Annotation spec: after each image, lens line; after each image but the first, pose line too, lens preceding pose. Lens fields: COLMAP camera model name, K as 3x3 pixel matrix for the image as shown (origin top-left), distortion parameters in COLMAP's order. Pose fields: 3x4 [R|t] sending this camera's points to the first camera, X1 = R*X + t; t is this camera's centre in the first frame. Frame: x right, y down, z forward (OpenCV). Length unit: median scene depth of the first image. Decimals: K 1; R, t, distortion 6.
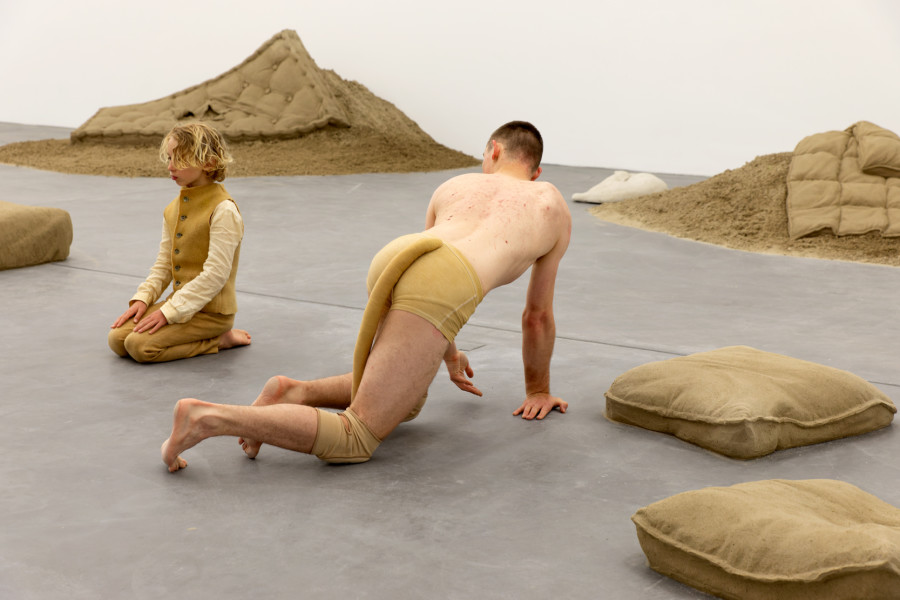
lens RADIAL K [[1471.9, 0, 451.3], [0, 1471.9, 300.8], [0, 0, 1]] dist [0.097775, 0.000000]
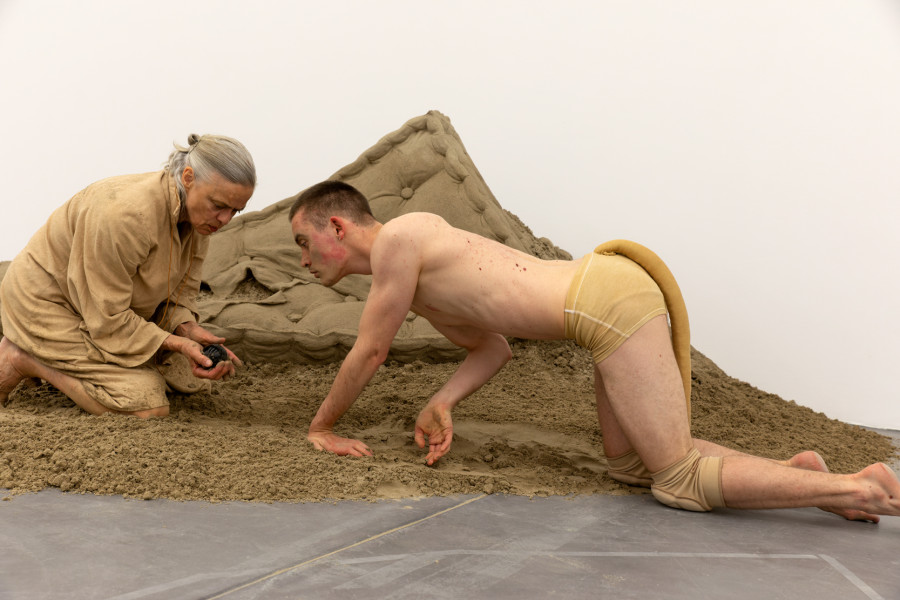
lens RADIAL K [[1124.1, 0, 450.1], [0, 1124.1, 300.2], [0, 0, 1]] dist [0.037225, 0.000000]
pose [[0.993661, 0.059926, 0.095115, -0.138198], [-0.047175, 0.990251, -0.131060, -0.084282], [-0.102042, 0.125742, 0.986801, 0.681869]]
